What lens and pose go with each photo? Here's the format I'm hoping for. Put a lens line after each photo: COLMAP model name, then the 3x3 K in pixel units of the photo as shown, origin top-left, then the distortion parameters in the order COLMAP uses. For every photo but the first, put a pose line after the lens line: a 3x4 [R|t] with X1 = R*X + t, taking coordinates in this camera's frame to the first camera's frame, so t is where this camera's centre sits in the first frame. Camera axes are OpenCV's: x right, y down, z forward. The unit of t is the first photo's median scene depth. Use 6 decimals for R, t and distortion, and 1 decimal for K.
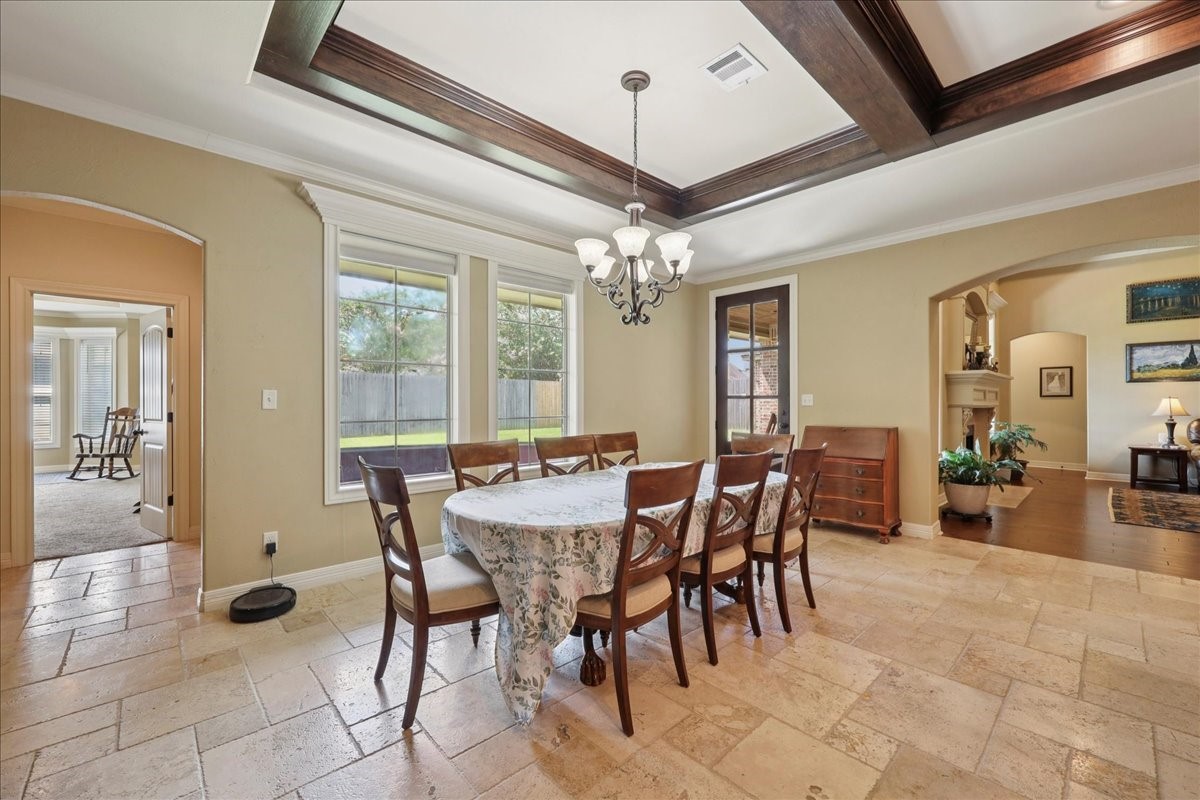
lens RADIAL K [[487.0, 0, 598.7], [0, 487.0, 399.8], [0, 0, 1]] dist [-0.001630, 0.000322]
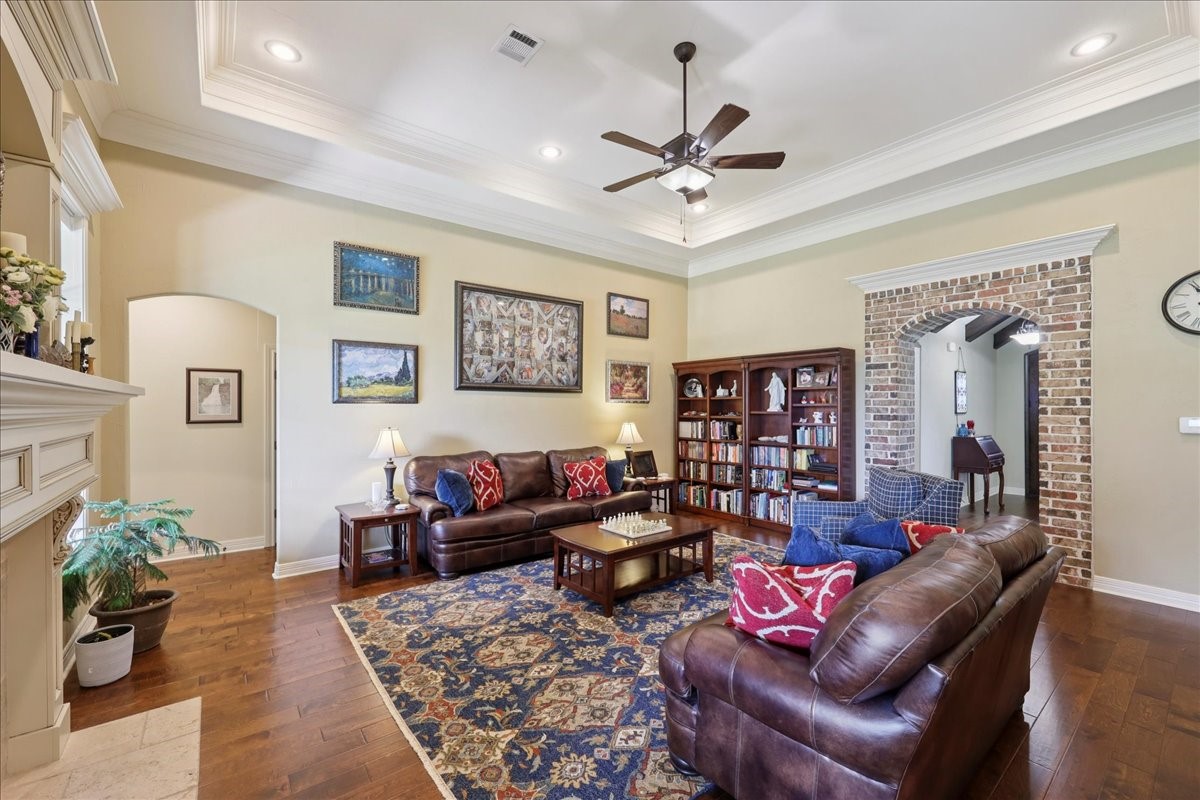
lens RADIAL K [[487.0, 0, 598.1], [0, 487.0, 406.9], [0, 0, 1]] dist [-0.001630, 0.000322]
pose [[0.091311, -0.004012, 0.995814, 0.963089], [-0.005713, 0.999973, 0.004553, -0.066304], [-0.995806, -0.006105, 0.091285, 1.157621]]
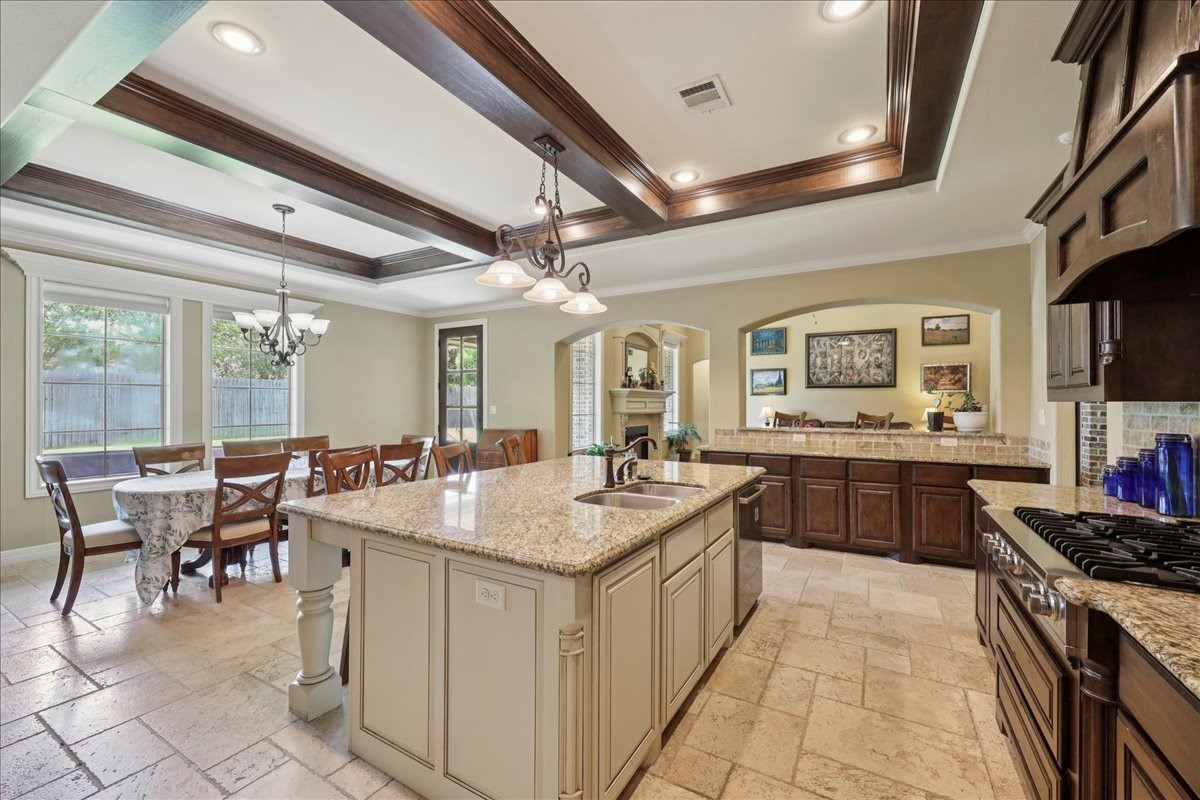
lens RADIAL K [[487.0, 0, 598.7], [0, 487.0, 400.1], [0, 0, 1]] dist [-0.001630, 0.000322]
pose [[0.956016, 0.002612, 0.293302, 0.396673], [-0.002165, 0.999996, -0.001848, -0.033007], [-0.293306, 0.001132, 0.956018, -0.522707]]
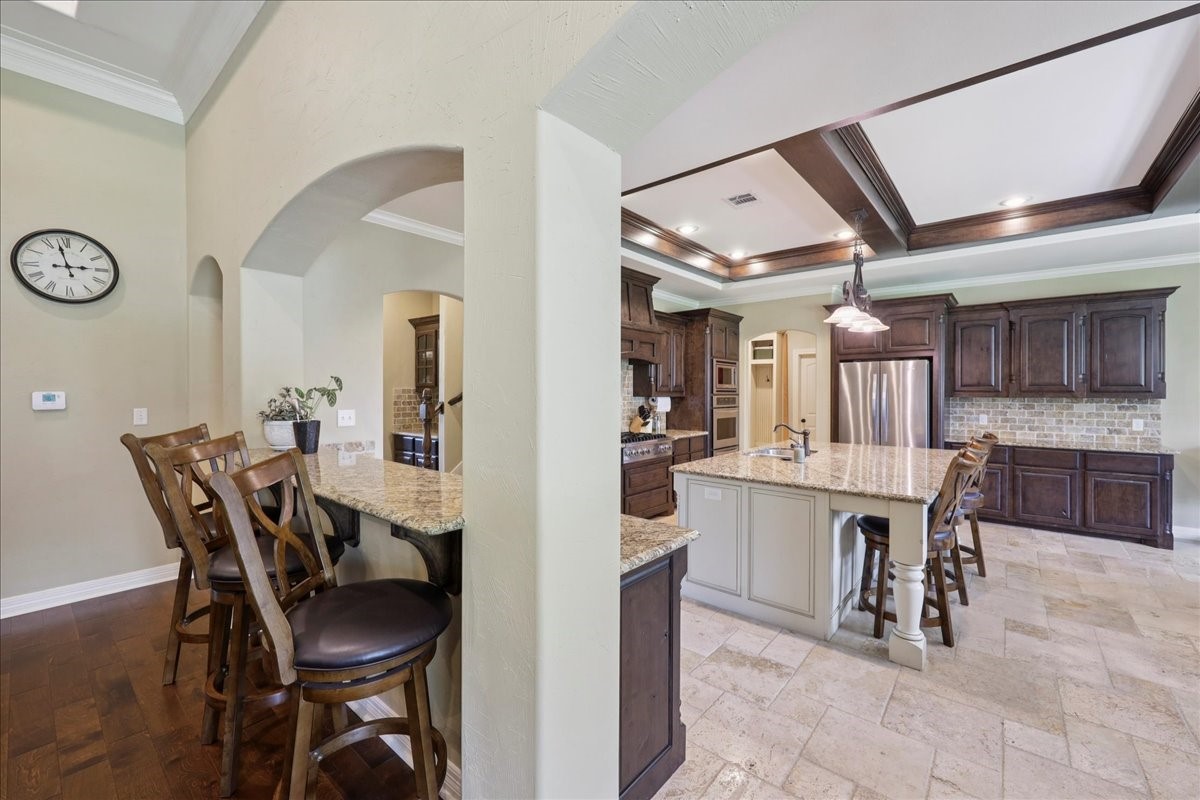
lens RADIAL K [[487.0, 0, 598.7], [0, 487.0, 392.0], [0, 0, 1]] dist [-0.001630, 0.000322]
pose [[-0.992851, -0.001466, -0.119349, 1.151500], [-0.001771, 0.999995, 0.002449, -0.052810], [0.119345, 0.002643, -0.992849, 1.049549]]
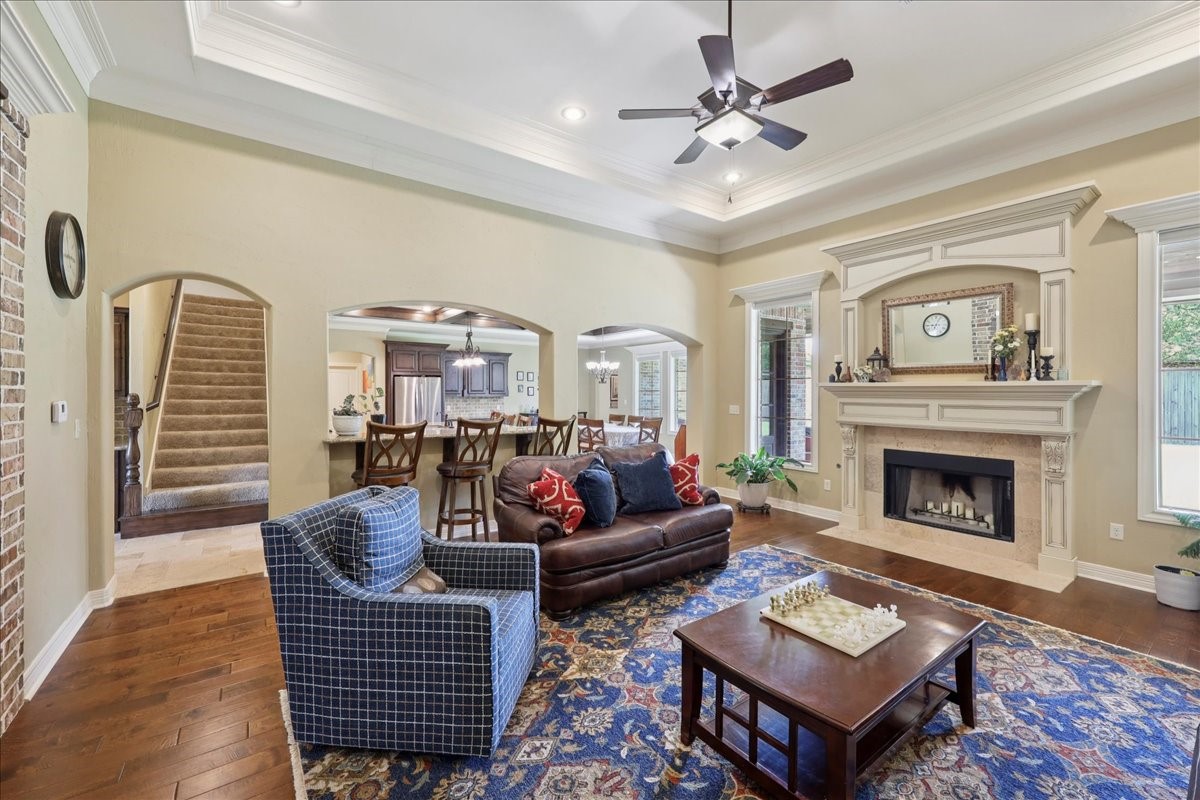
lens RADIAL K [[487.0, 0, 602.5], [0, 487.0, 391.5], [0, 0, 1]] dist [-0.001630, 0.000322]
pose [[-0.120920, -0.001278, -0.992661, 2.540424], [0.000570, 0.999999, -0.001356, -0.061881], [0.992662, -0.000729, -0.120919, 0.987264]]
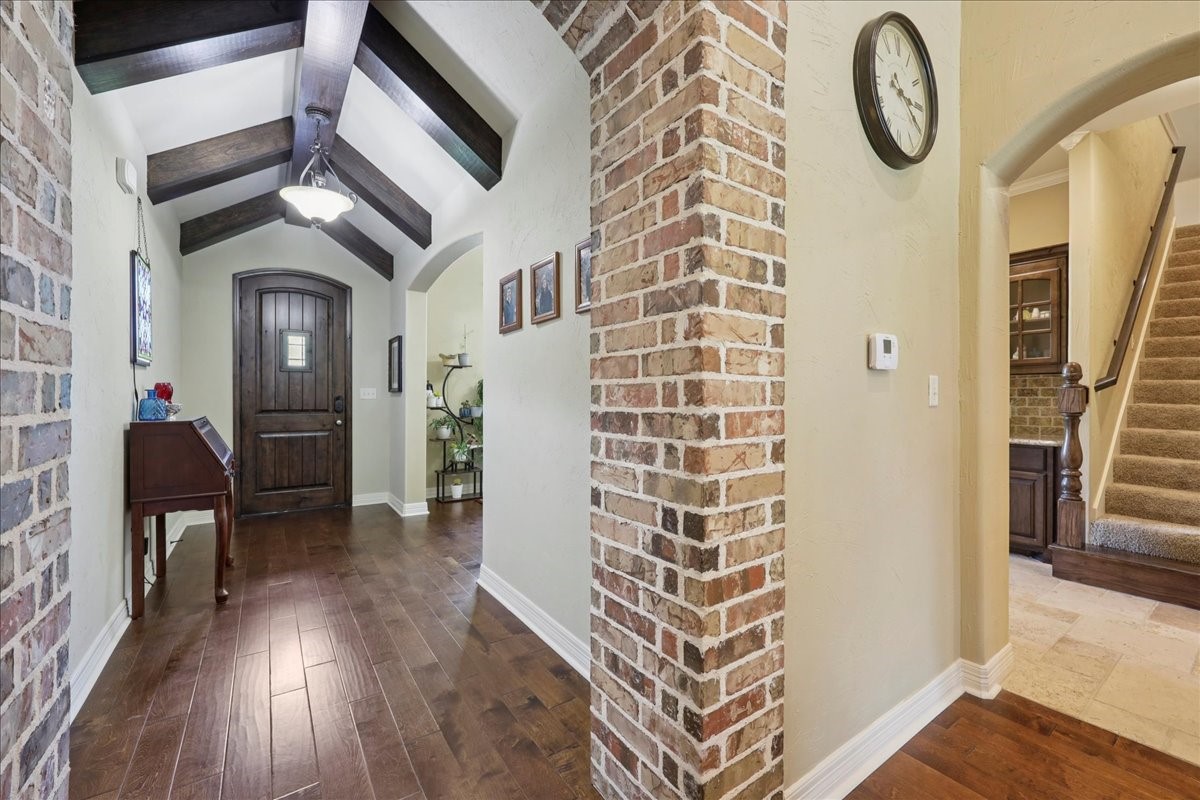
lens RADIAL K [[487.0, 0, 600.6], [0, 487.0, 396.5], [0, 0, 1]] dist [-0.001630, 0.000322]
pose [[-0.989322, -0.005407, 0.145647, 2.128226], [-0.005937, 0.999977, -0.003209, 0.005045], [-0.145626, -0.004039, -0.989331, 0.584164]]
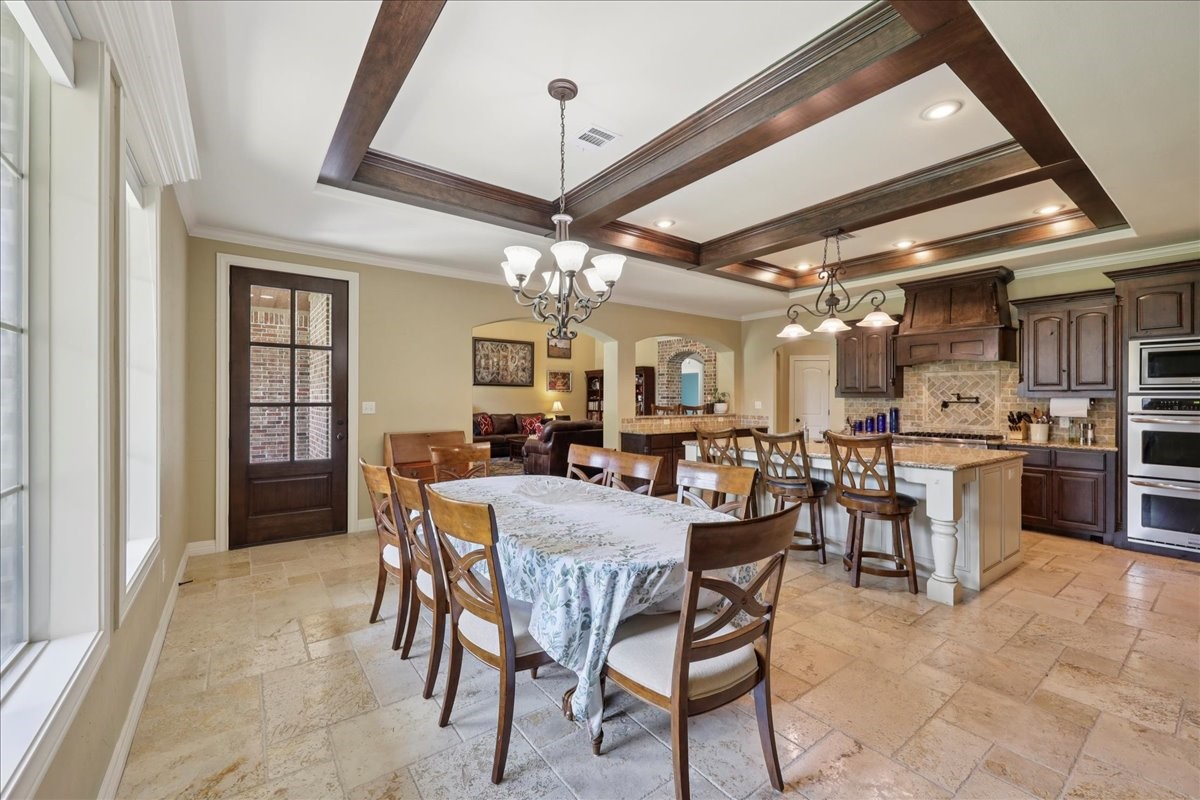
lens RADIAL K [[487.0, 0, 598.8], [0, 487.0, 398.7], [0, 0, 1]] dist [-0.001630, 0.000322]
pose [[0.114659, 0.001470, 0.993404, -0.607900], [-0.005014, 0.999987, -0.000902, -0.024416], [-0.993392, -0.004877, 0.114664, 0.560648]]
